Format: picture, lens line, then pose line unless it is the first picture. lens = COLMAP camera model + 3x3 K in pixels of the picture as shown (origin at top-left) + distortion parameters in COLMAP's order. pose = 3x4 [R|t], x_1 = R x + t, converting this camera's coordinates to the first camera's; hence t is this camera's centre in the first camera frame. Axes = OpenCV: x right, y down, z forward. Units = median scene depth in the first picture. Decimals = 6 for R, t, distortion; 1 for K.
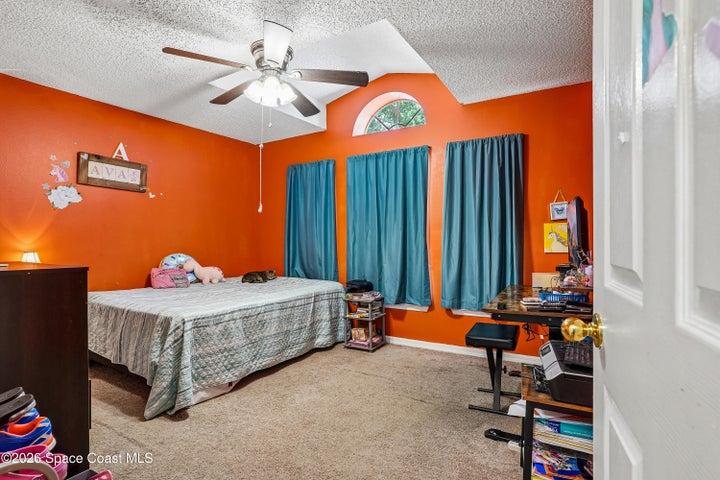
lens RADIAL K [[356.3, 0, 360.9], [0, 356.3, 243.3], [0, 0, 1]] dist [-0.056415, 0.016842]
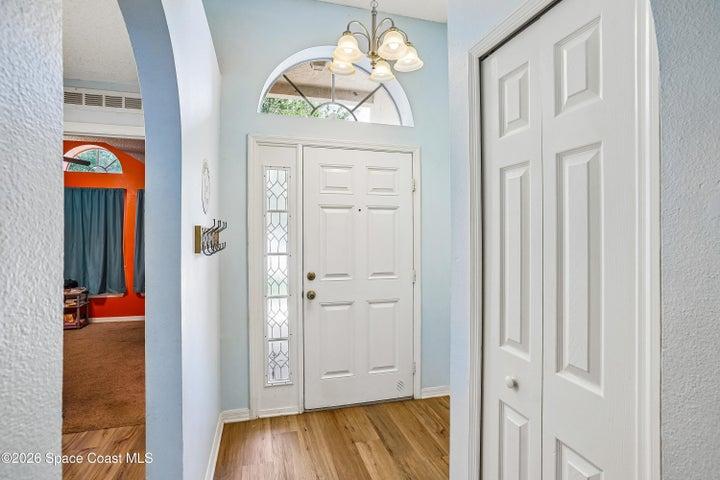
lens RADIAL K [[356.3, 0, 357.6], [0, 356.3, 228.7], [0, 0, 1]] dist [-0.056415, 0.016842]
pose [[0.696894, 0.005046, 0.717156, -0.182278], [-0.004326, 0.999987, -0.002832, -0.098391], [-0.717161, -0.001129, 0.696907, -0.756193]]
